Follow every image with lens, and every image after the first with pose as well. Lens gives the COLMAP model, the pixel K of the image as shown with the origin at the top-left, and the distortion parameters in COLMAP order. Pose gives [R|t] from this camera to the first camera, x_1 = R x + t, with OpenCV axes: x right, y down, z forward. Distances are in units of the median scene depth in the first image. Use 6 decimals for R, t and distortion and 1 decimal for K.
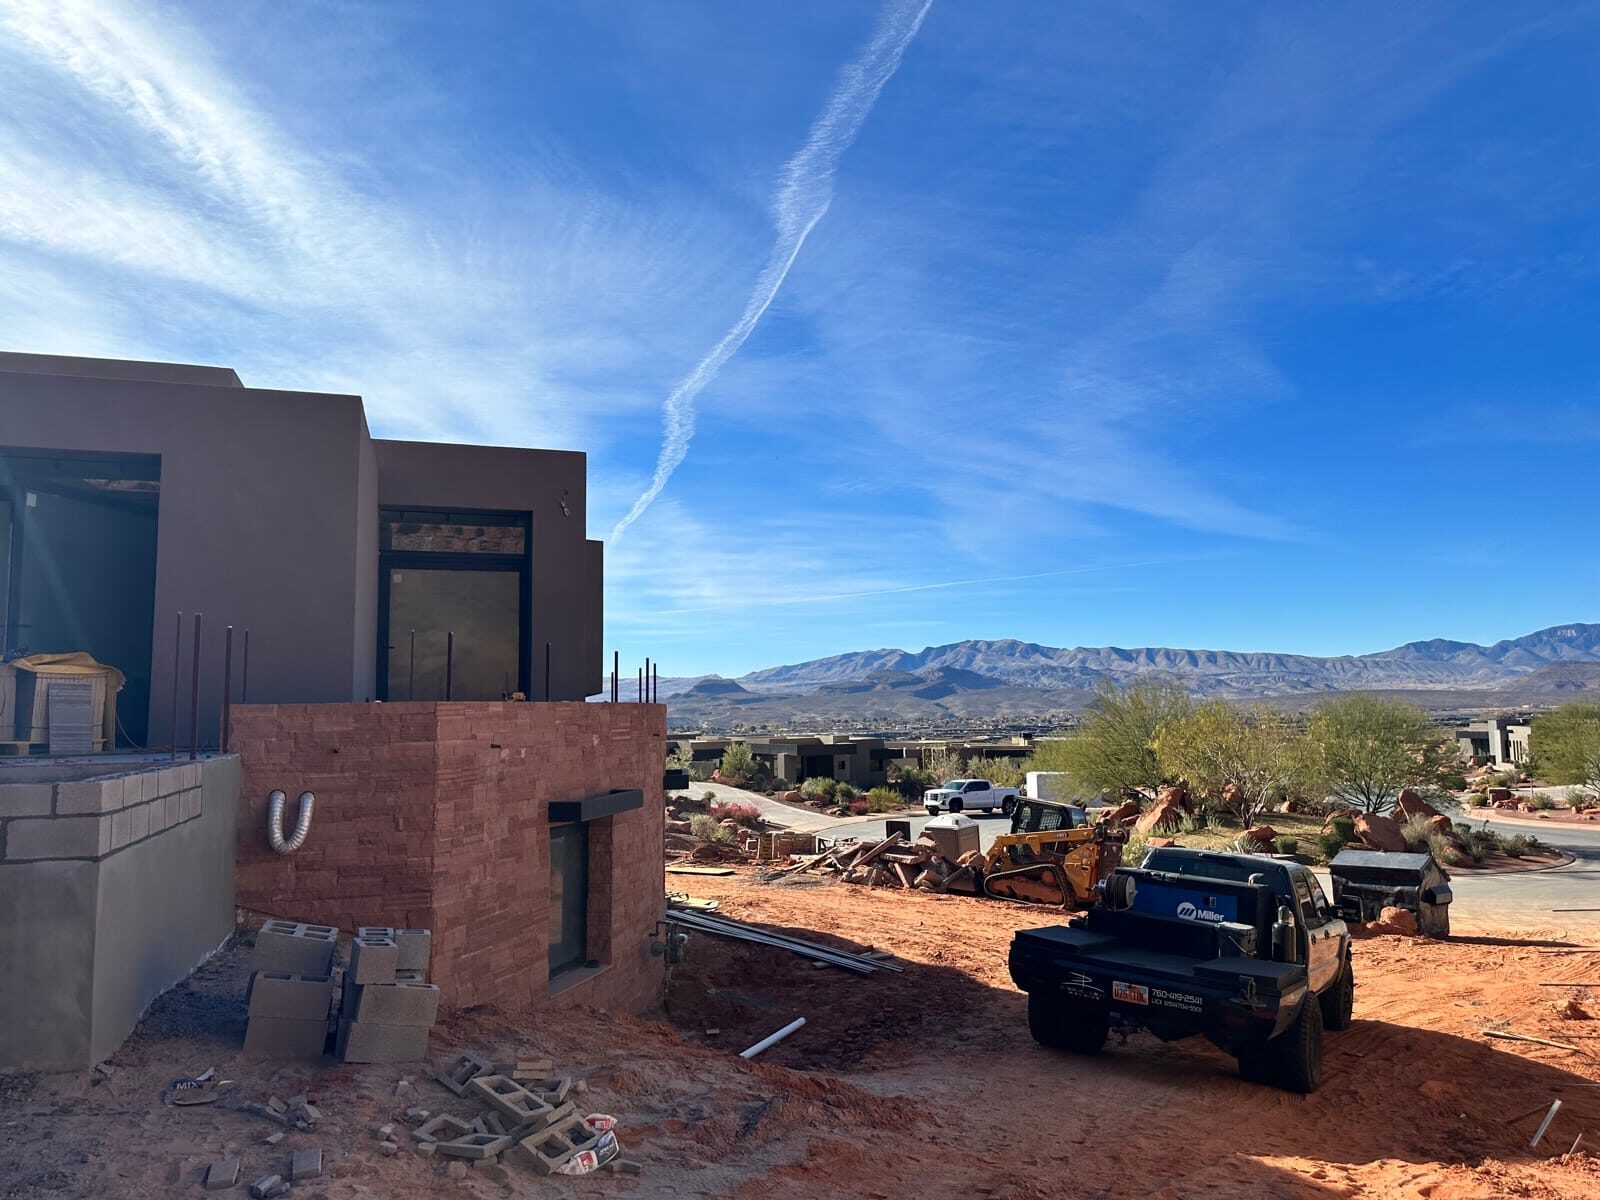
lens RADIAL K [[1124.7, 0, 799.6], [0, 1124.7, 591.4], [0, 0, 1]] dist [0.071956, -0.088621]
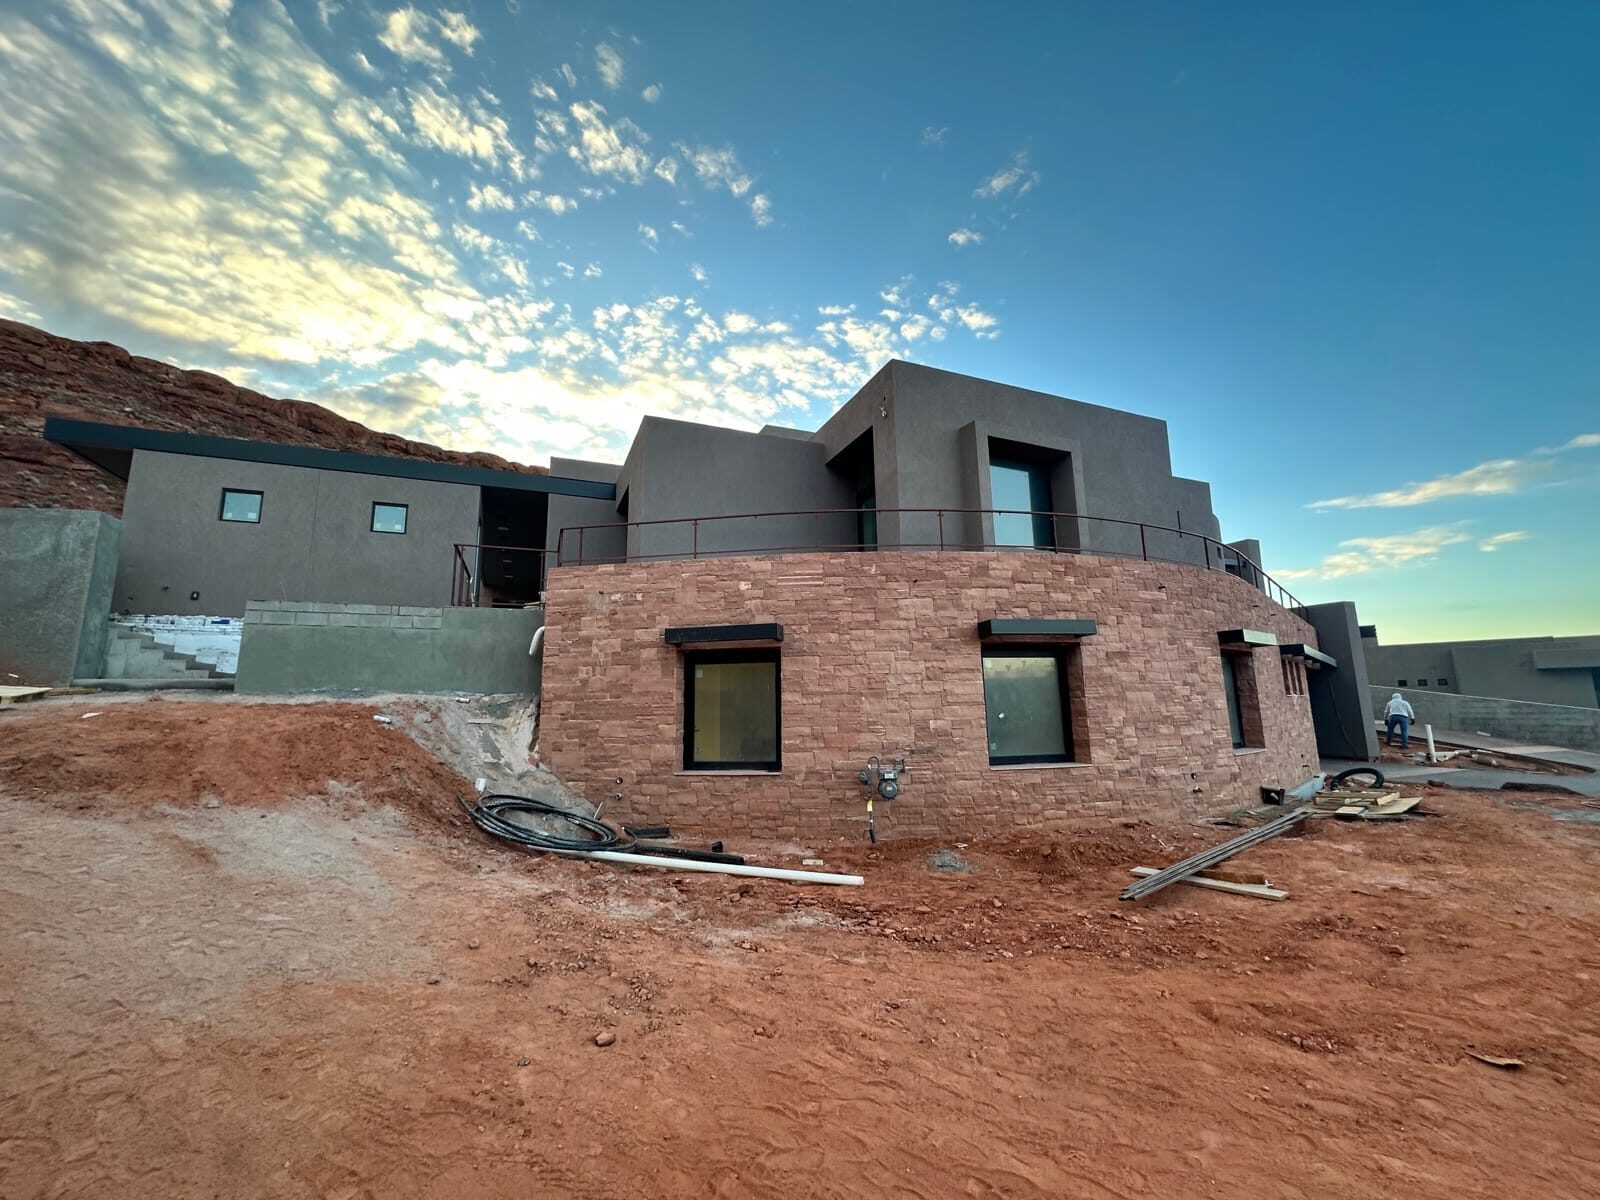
lens RADIAL K [[638.6, 0, 804.6], [0, 638.6, 597.9], [0, 0, 1]] dist [0.001330, -0.000556]
pose [[0.089347, -0.164036, -0.982400, 0.595662], [0.116980, 0.981246, -0.153205, 0.302450], [0.989107, -0.101232, 0.106860, 1.149679]]
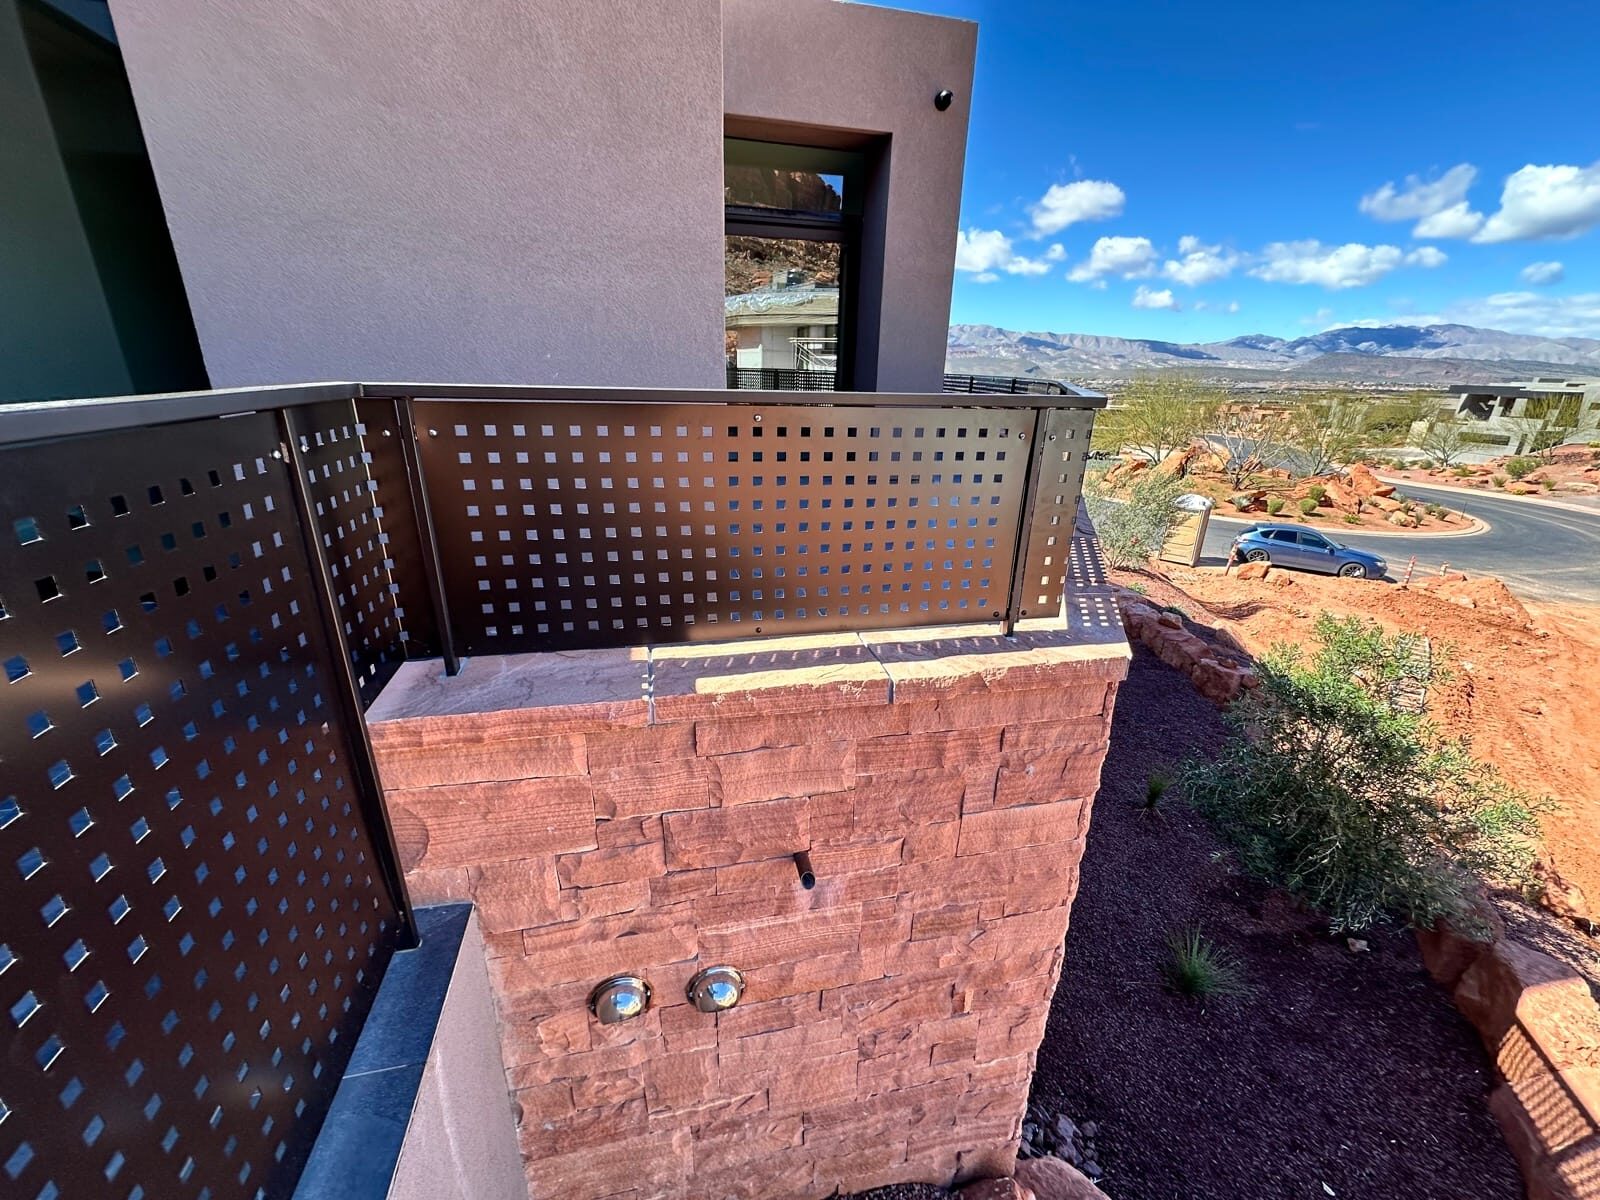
lens RADIAL K [[638.6, 0, 797.6], [0, 638.6, 597.0], [0, 0, 1]] dist [0.001330, -0.000556]
pose [[0.996942, 0.060613, -0.049331, -0.355172], [-0.032761, 0.897228, 0.440350, 0.009779], [0.070952, -0.437387, 0.896470, 0.776814]]
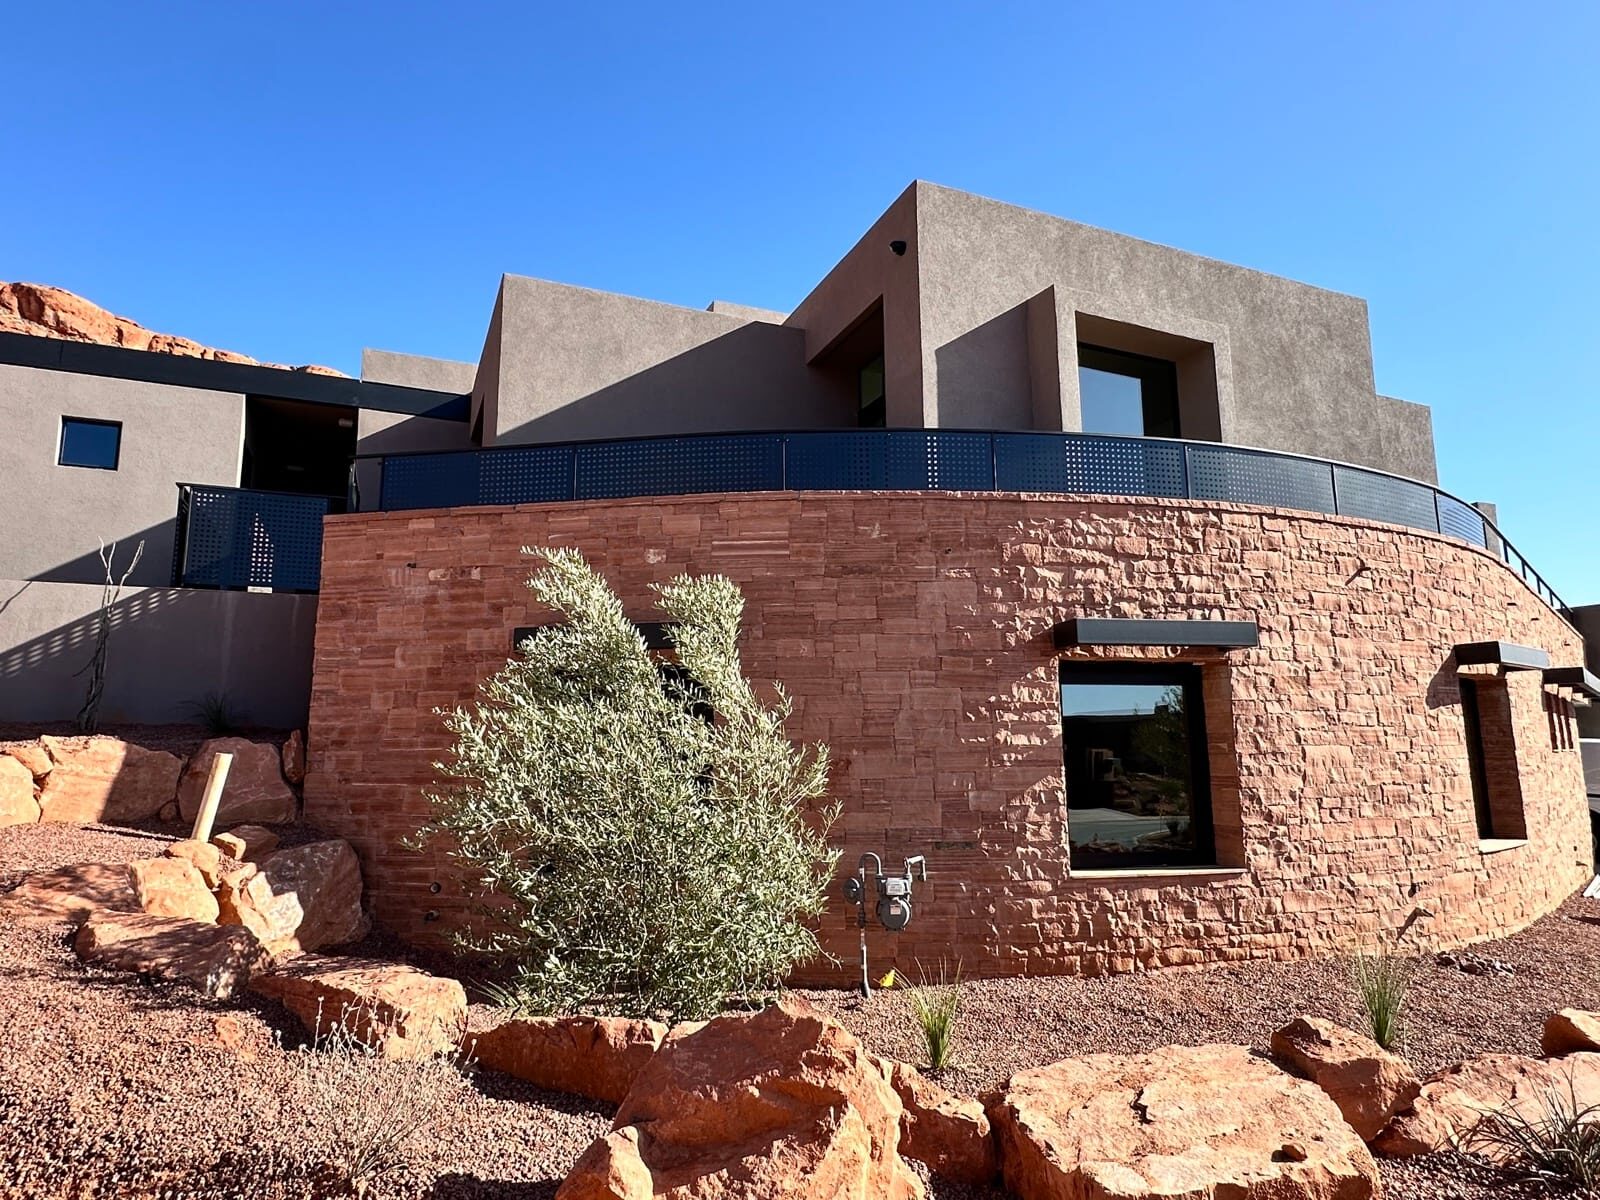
lens RADIAL K [[947.0, 0, 807.1], [0, 947.0, 597.5], [0, 0, 1]] dist [-0.000334, -0.001333]
pose [[0.096701, -0.157344, -0.982798, 0.488178], [0.106027, 0.983435, -0.147013, 0.298989], [0.989650, -0.089987, 0.111782, 1.193275]]
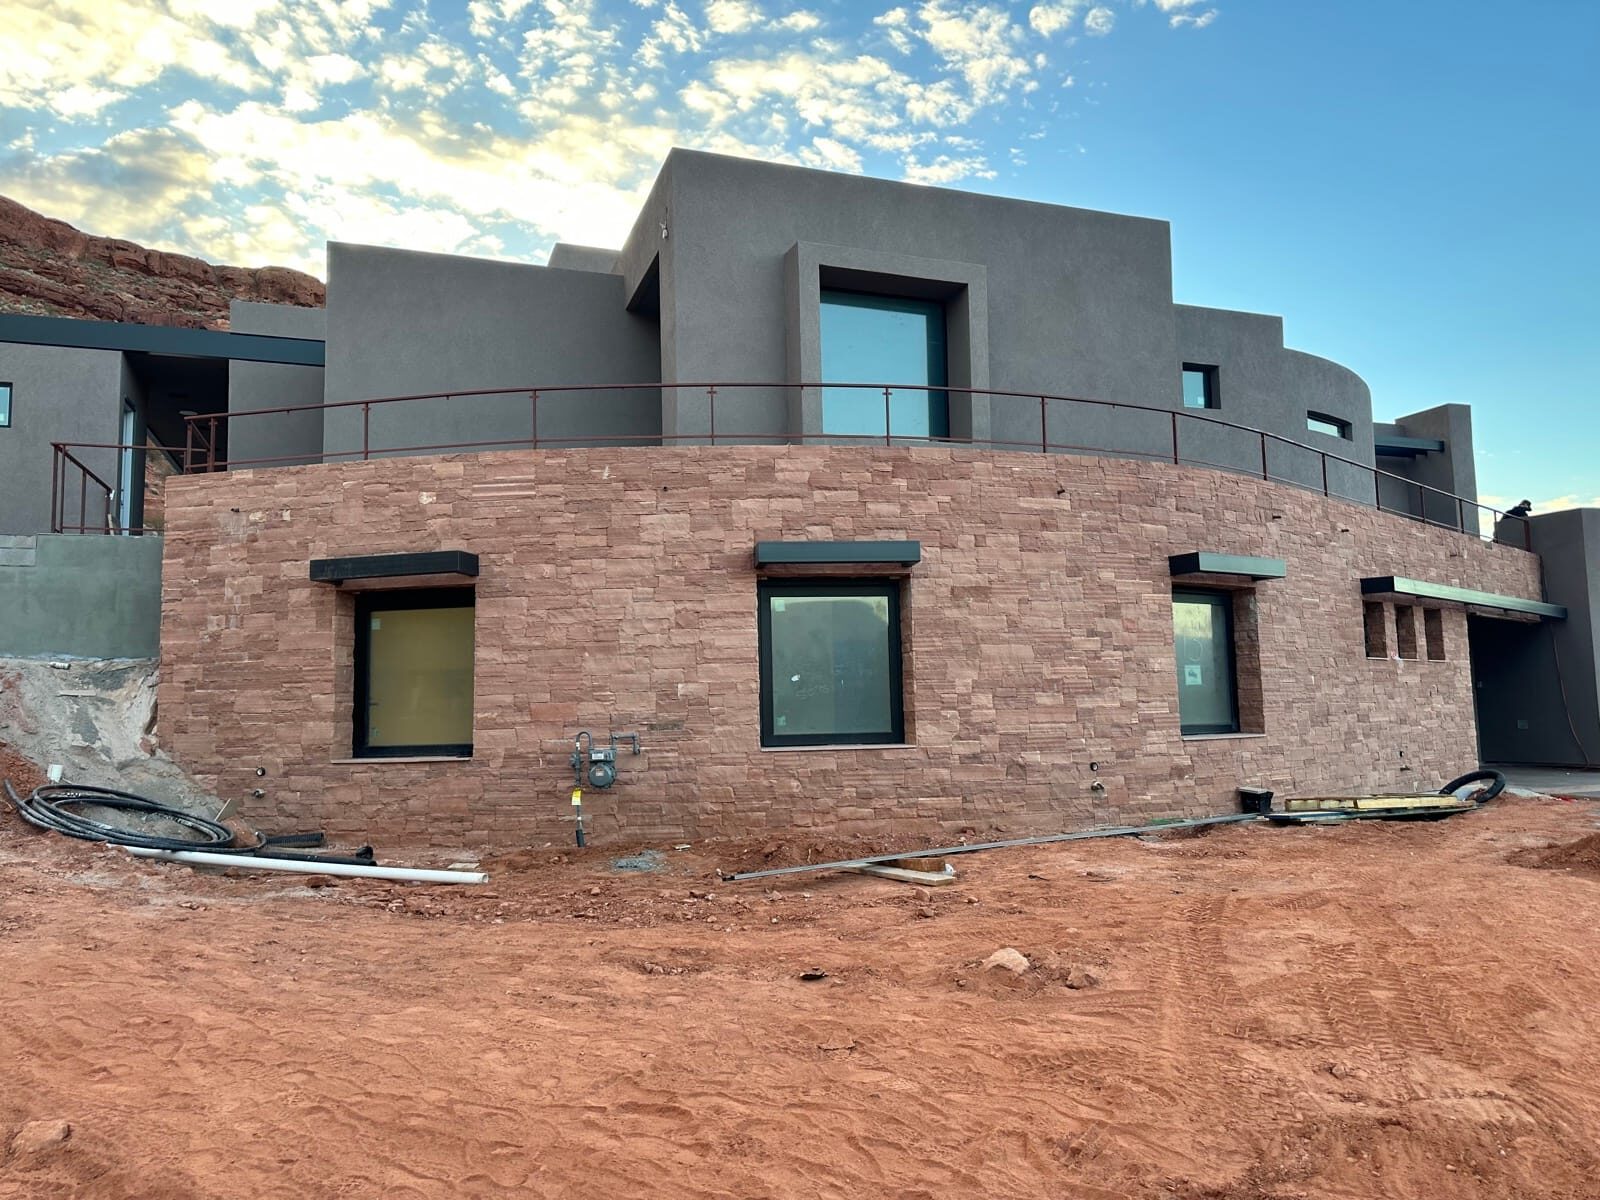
lens RADIAL K [[1124.7, 0, 810.7], [0, 1124.7, 603.7], [0, 0, 1]] dist [0.071956, -0.088621]
pose [[0.035615, -0.090015, -0.995303, 0.806126], [0.122480, 0.988820, -0.085046, 0.375663], [0.991832, -0.118875, 0.046242, 1.445940]]
